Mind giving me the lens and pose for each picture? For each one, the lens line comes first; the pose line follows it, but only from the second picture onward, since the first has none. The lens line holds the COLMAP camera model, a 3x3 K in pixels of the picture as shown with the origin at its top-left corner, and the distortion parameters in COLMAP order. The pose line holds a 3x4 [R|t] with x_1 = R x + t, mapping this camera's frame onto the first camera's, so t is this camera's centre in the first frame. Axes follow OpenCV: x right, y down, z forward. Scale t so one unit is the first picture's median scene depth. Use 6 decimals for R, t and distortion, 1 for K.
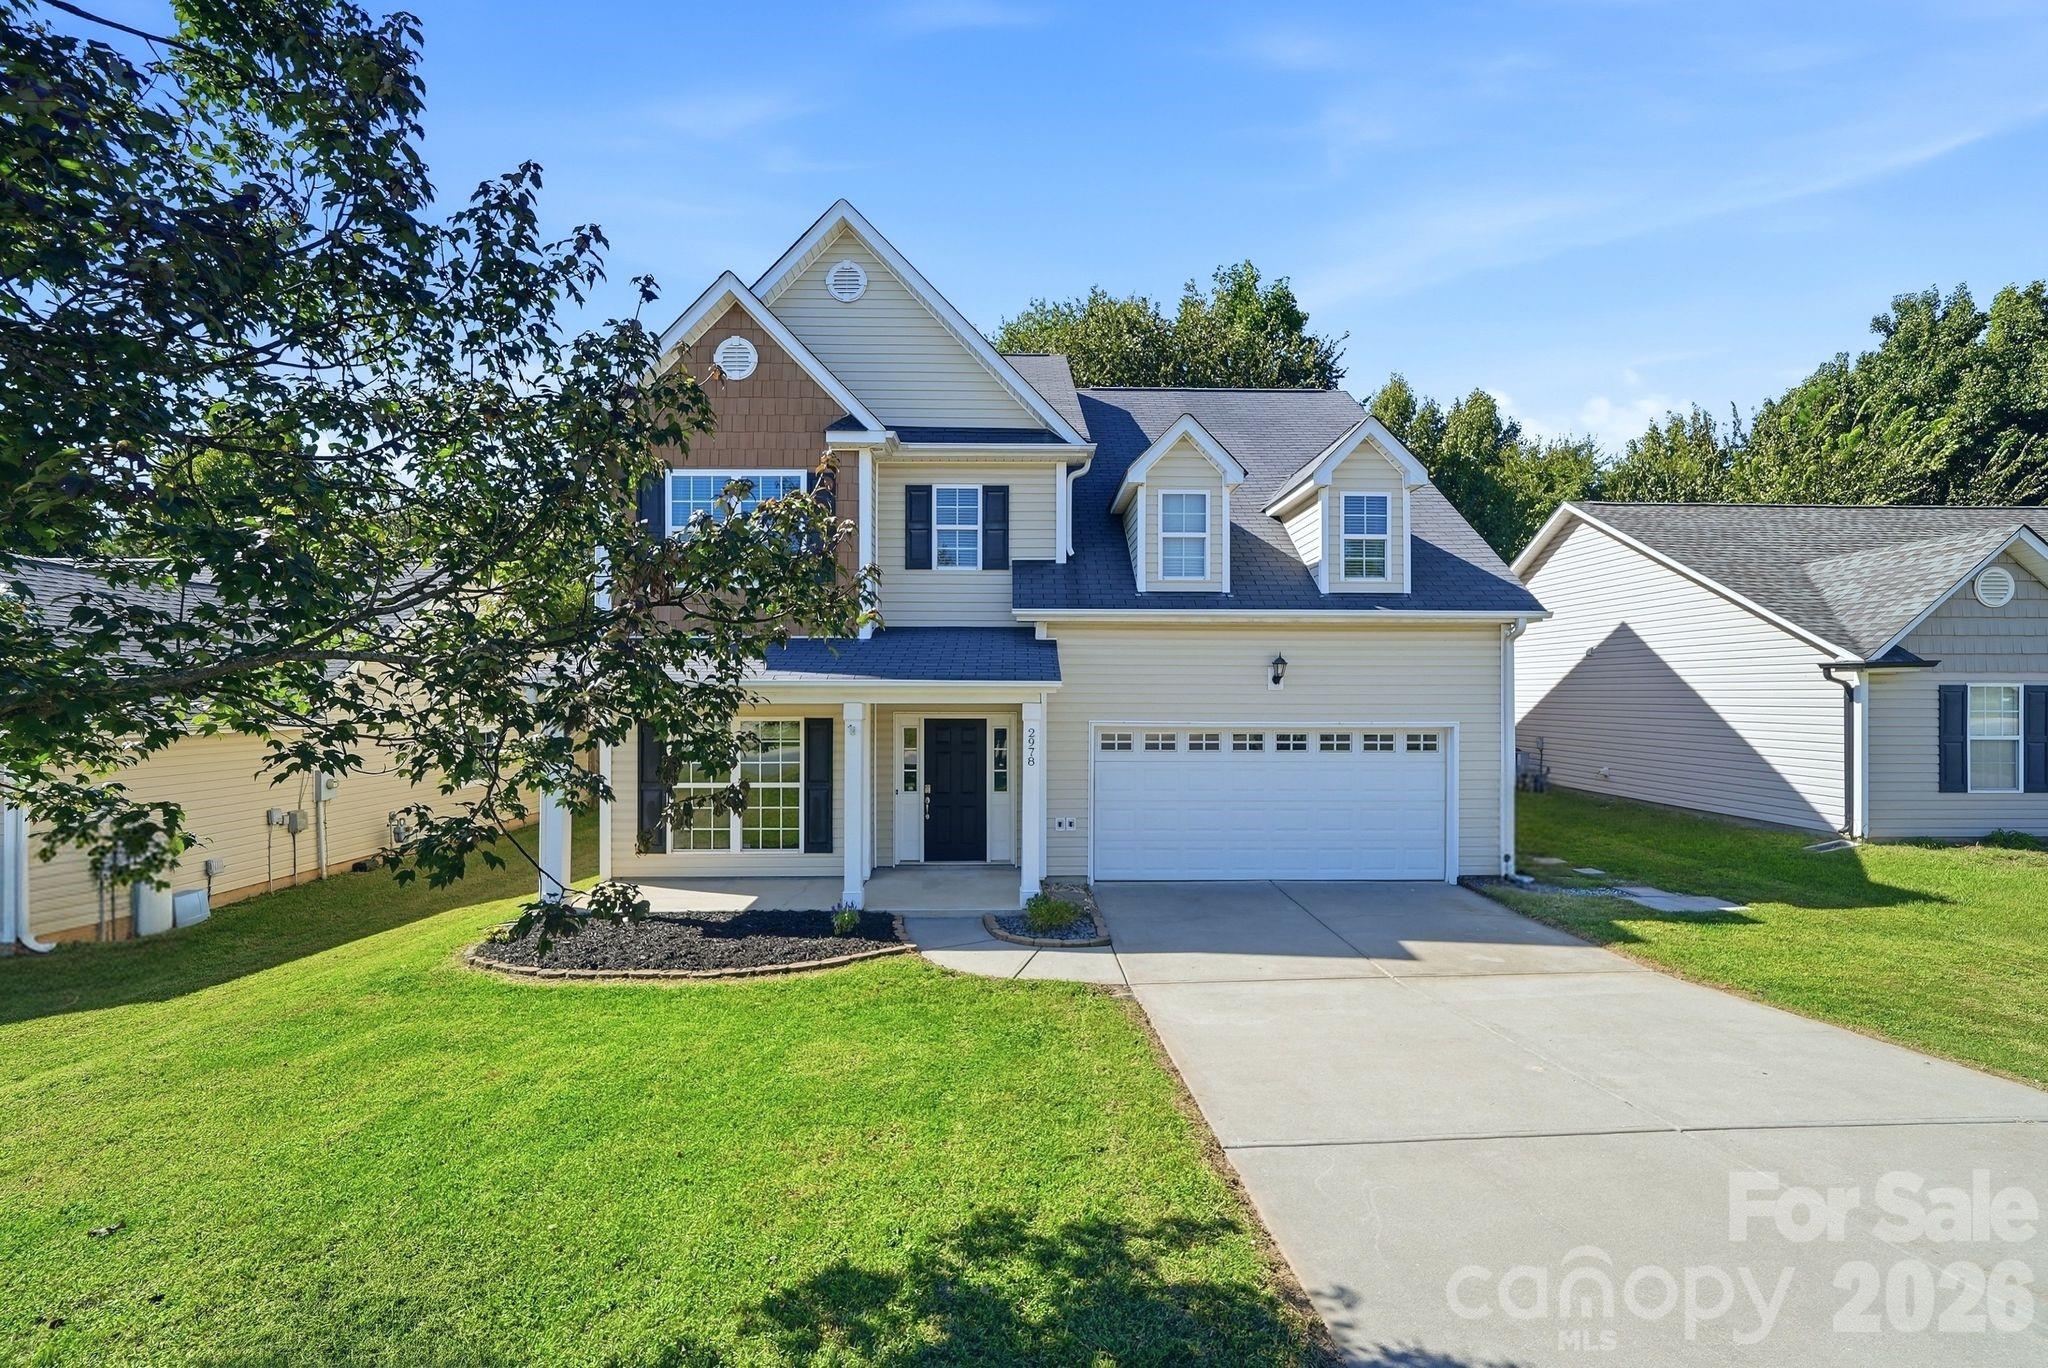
lens RADIAL K [[809.1, 0, 1024.7], [0, 809.1, 694.7], [0, 0, 1]] dist [-0.006287, -0.000100]
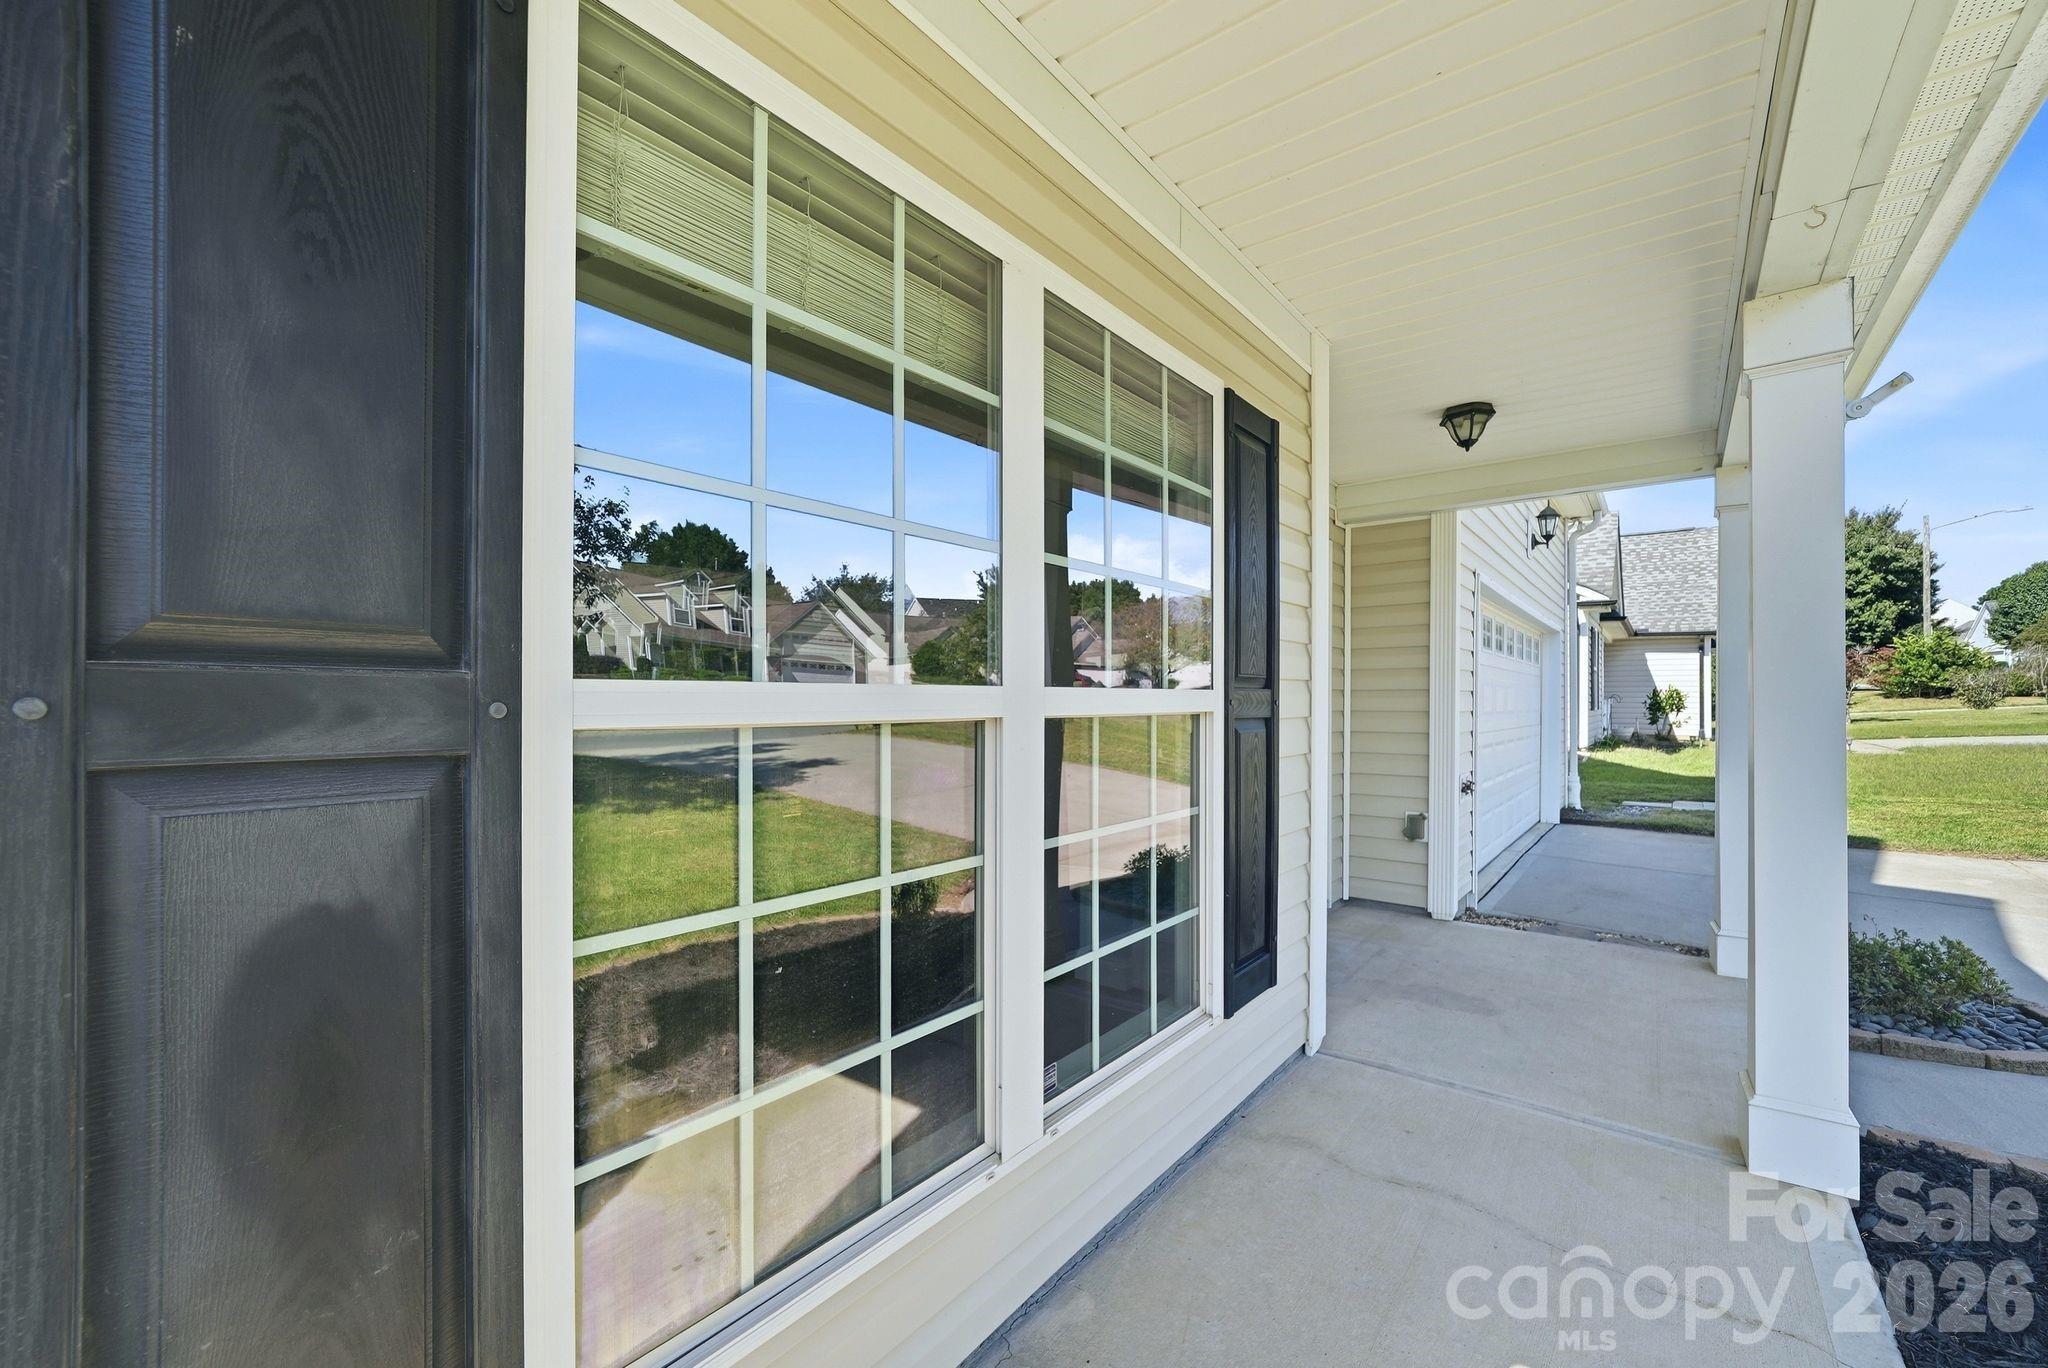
lens RADIAL K [[816.4, 0, 1019.5], [0, 816.4, 689.4], [0, 0, 1]] dist [-0.000890, -0.000064]
pose [[0.646266, 0.010012, 0.763046, -0.467583], [-0.001070, 0.999925, -0.012213, 0.109823], [-0.763111, 0.007076, 0.646228, 0.887427]]
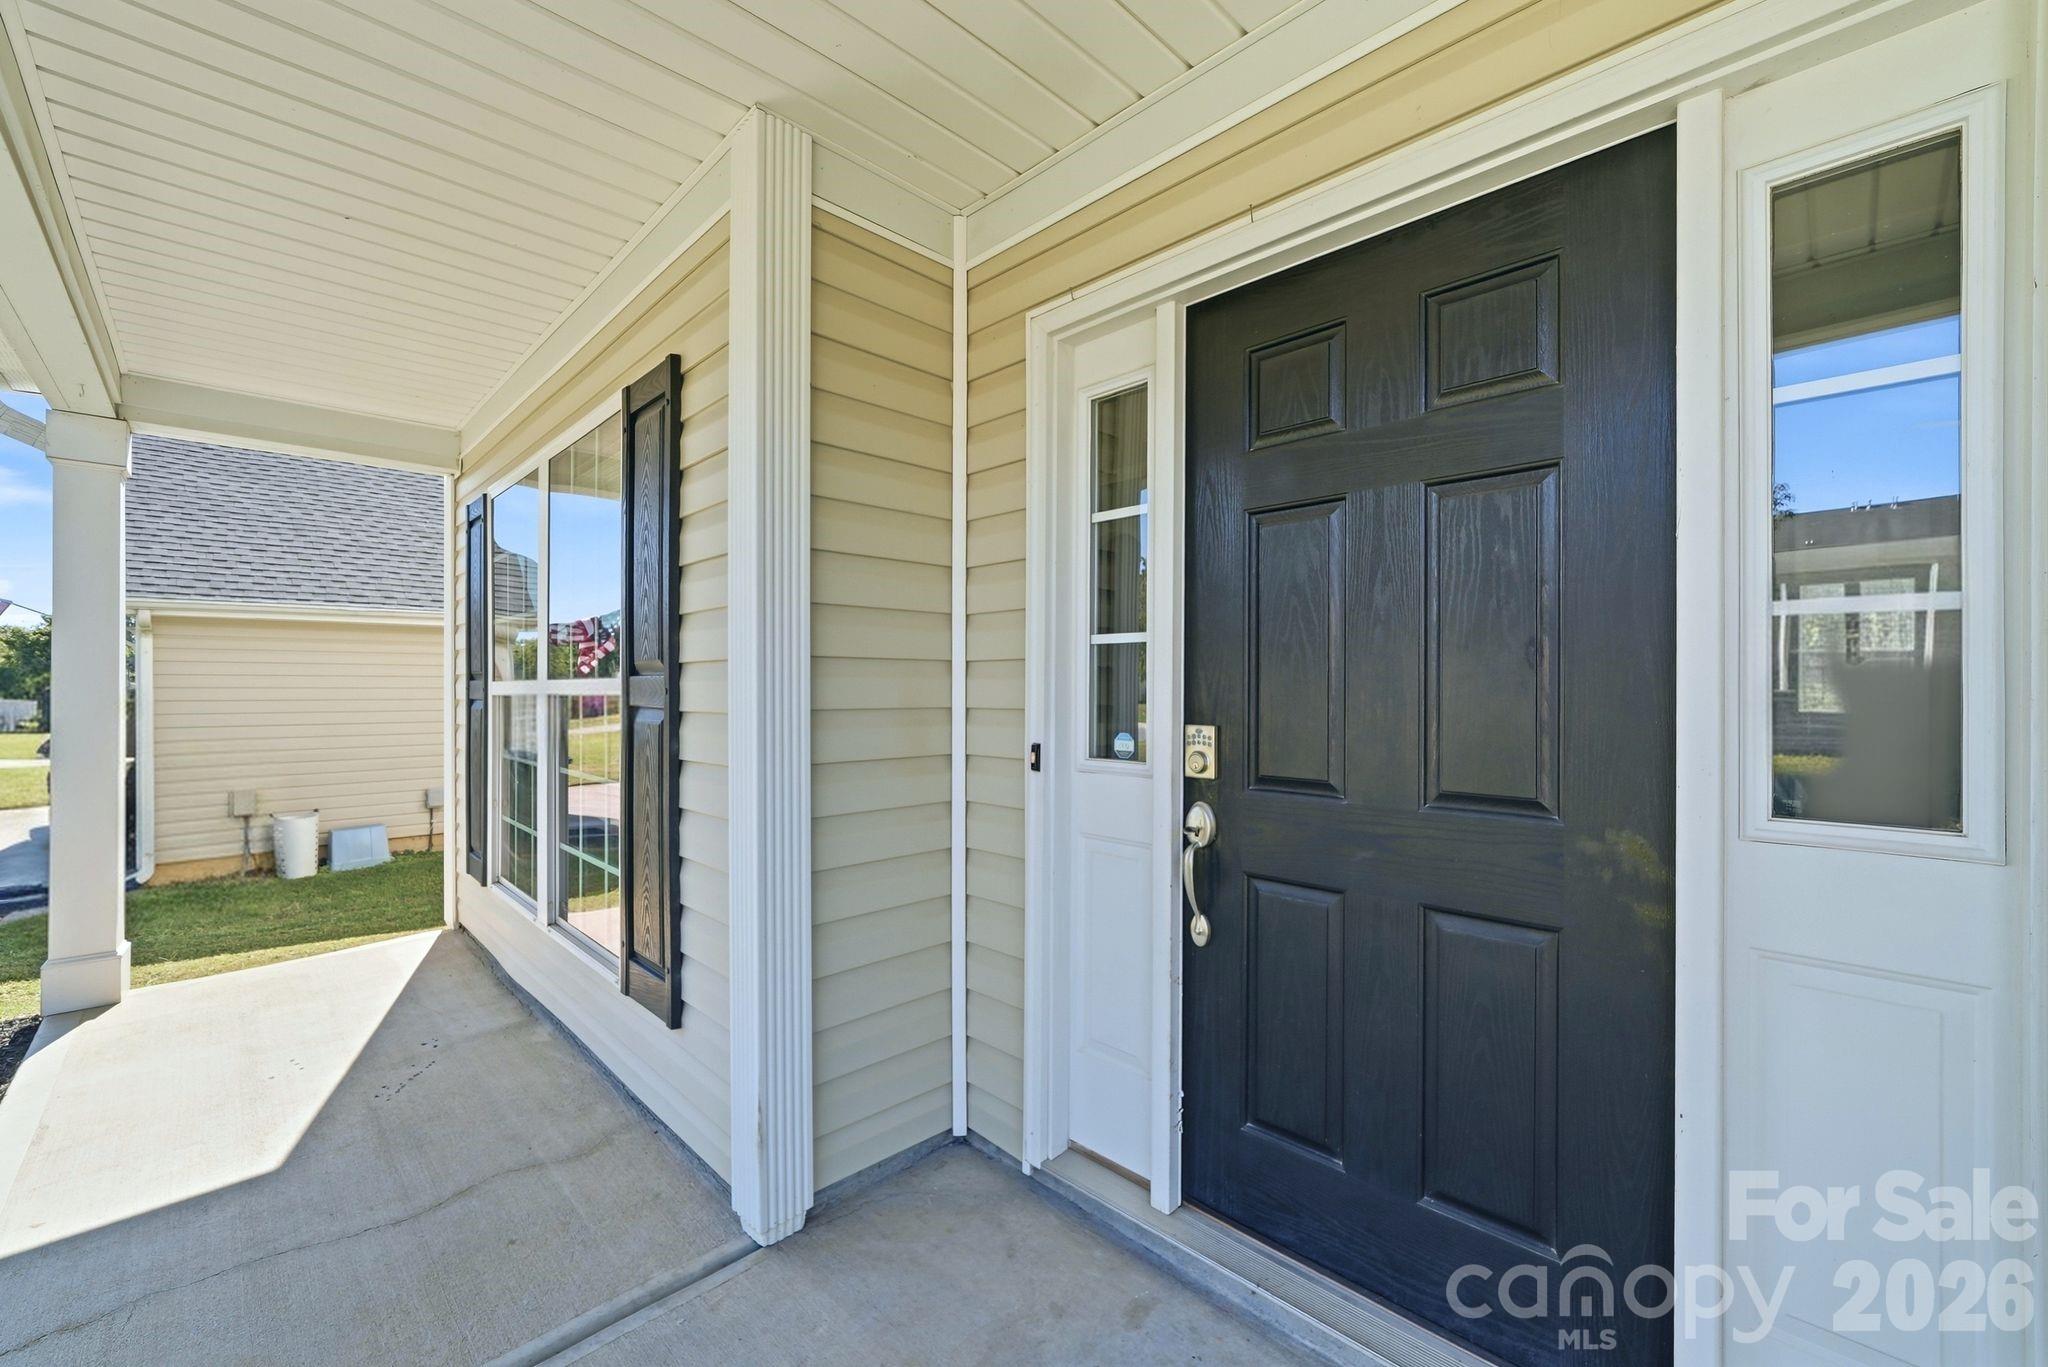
lens RADIAL K [[825.2, 0, 1029.7], [0, 825.2, 678.6], [0, 0, 1]] dist [-0.003915, -0.000124]
pose [[0.683977, -0.002175, -0.729500, -0.027812], [-0.000291, 0.999995, -0.003255, 0.108135], [0.729503, 0.002439, 0.683973, 0.911406]]
